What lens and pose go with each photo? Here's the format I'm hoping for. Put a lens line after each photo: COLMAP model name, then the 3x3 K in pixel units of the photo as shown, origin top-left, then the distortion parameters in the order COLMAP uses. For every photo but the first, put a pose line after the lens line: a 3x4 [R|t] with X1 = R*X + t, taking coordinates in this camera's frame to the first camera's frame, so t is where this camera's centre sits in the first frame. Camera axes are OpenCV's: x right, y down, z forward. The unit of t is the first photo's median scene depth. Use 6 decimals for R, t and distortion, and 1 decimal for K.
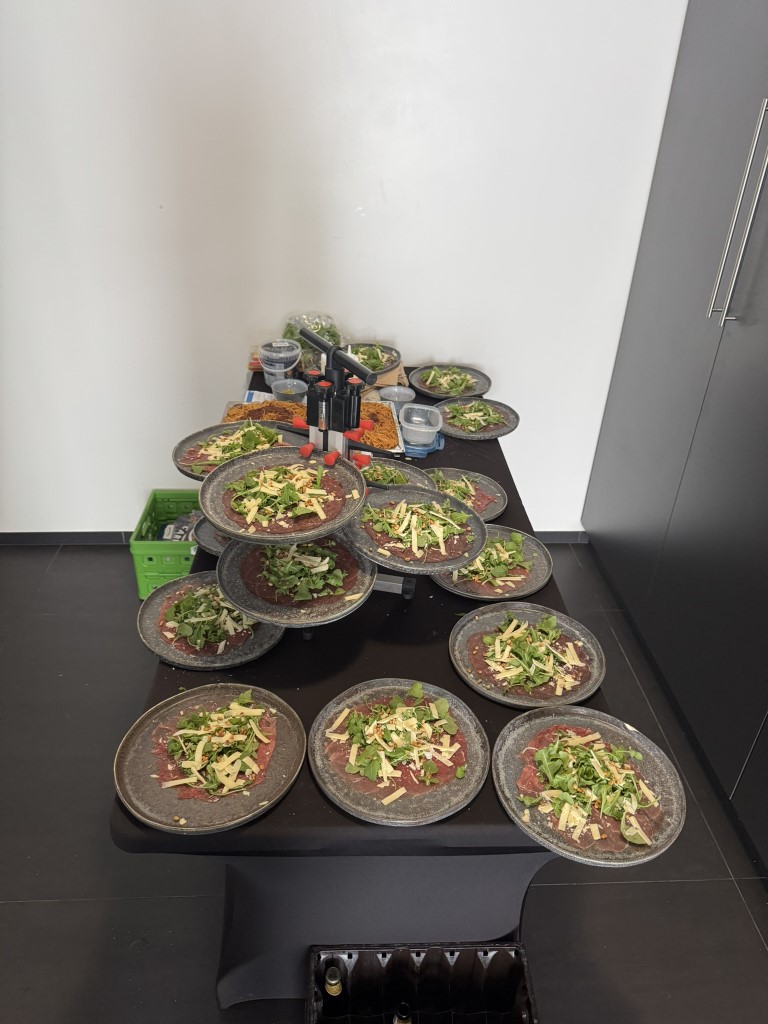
lens RADIAL K [[723.8, 0, 384.0], [0, 723.8, 512.0], [0, 0, 1]] dist [-0.001166, -0.001179]
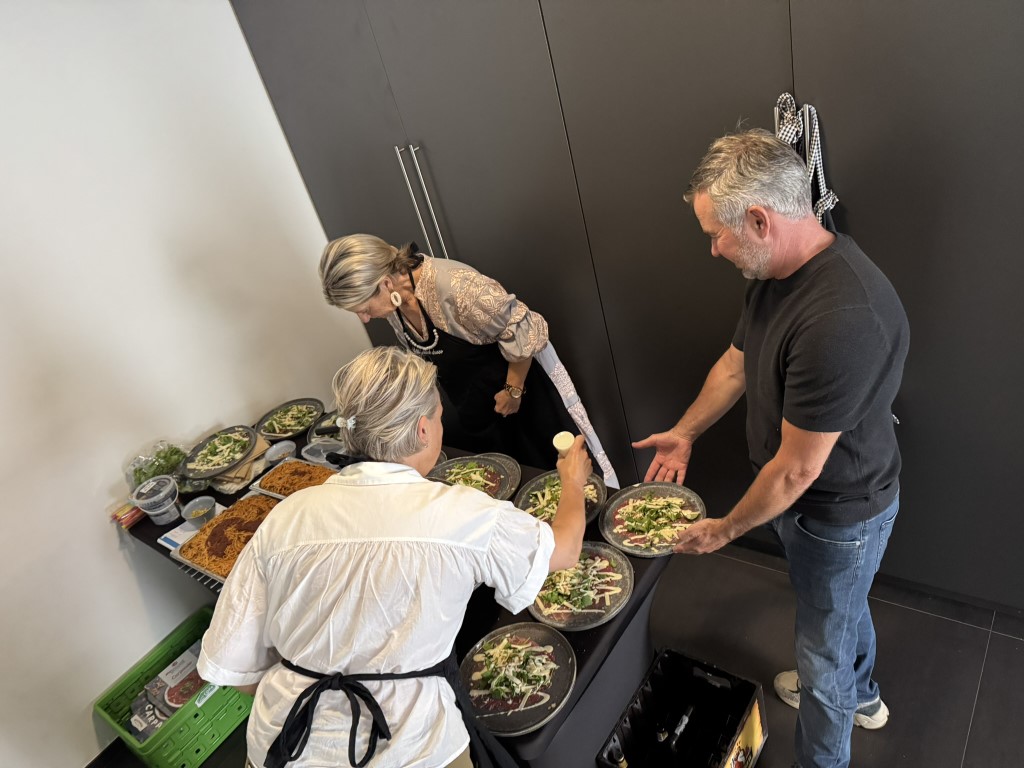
lens RADIAL K [[723.8, 0, 512.0], [0, 723.8, 384.0], [0, 0, 1]] dist [-0.001166, -0.001179]
pose [[0.596060, -0.568348, 0.567180, -0.585678], [0.625637, 0.771502, 0.115597, -0.238587], [-0.503280, 0.285947, 0.815441, -0.290424]]
